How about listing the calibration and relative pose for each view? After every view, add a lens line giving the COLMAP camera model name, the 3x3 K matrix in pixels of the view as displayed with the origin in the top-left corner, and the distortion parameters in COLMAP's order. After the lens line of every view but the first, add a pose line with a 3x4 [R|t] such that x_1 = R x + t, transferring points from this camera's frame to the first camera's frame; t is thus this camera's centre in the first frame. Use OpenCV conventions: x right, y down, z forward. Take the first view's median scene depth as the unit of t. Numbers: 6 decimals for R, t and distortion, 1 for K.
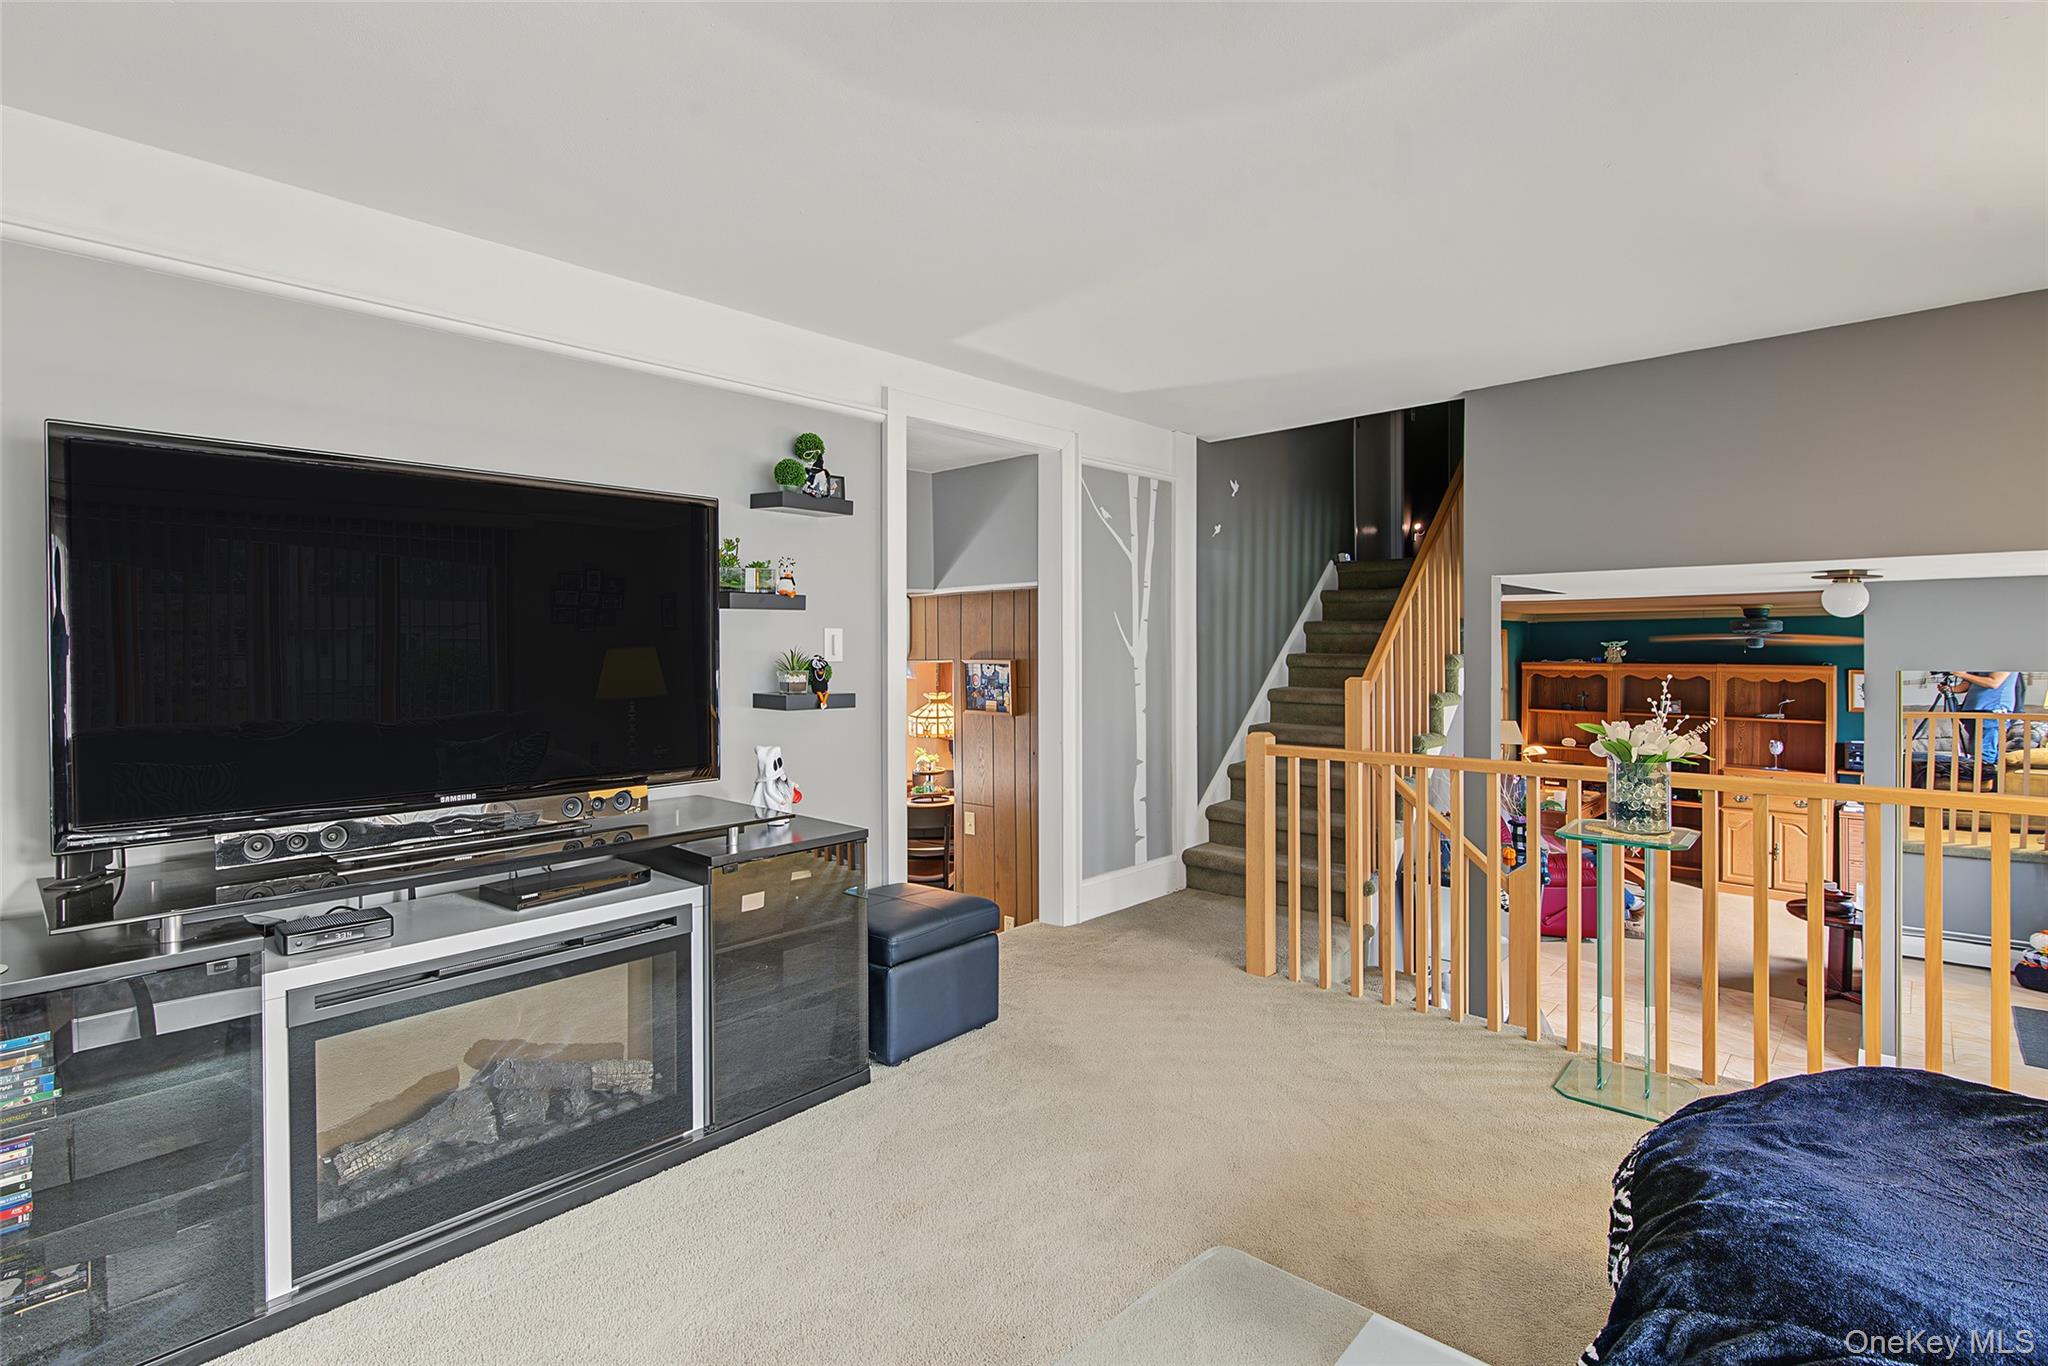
lens RADIAL K [[967.0, 0, 1030.5], [0, 967.0, 682.1], [0, 0, 1]] dist [-0.000735, -0.000356]
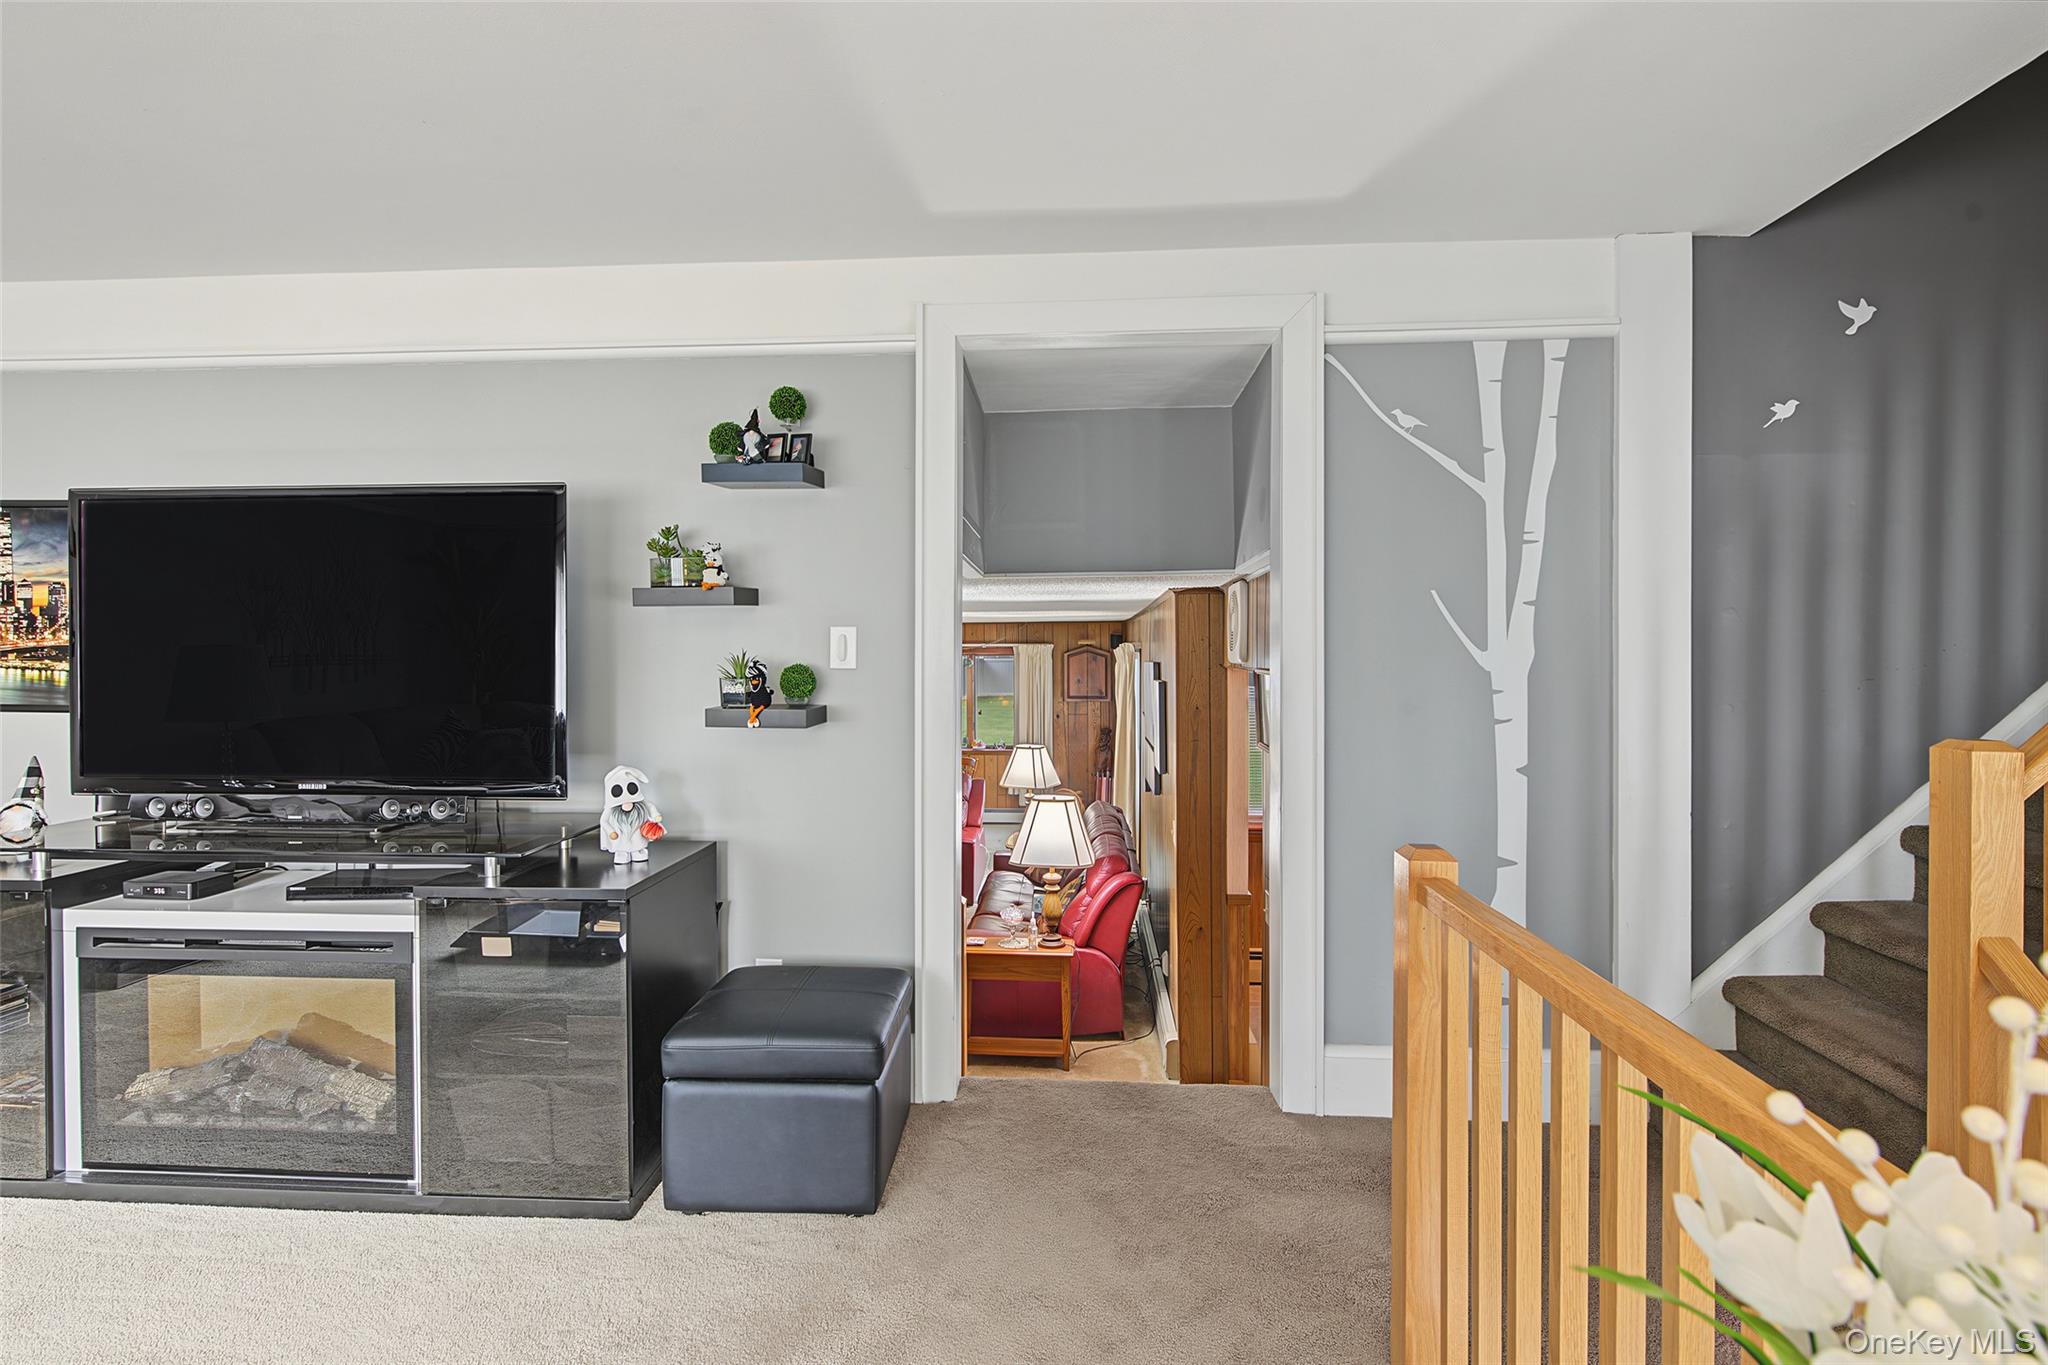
lens RADIAL K [[967.0, 0, 1030.5], [0, 967.0, 681.6], [0, 0, 1]] dist [-0.000735, -0.000356]
pose [[0.634068, 0.018189, -0.773064, 0.377514], [-0.031539, 0.999500, -0.002351, -0.010587], [0.772634, 0.025872, 0.634324, 0.462650]]
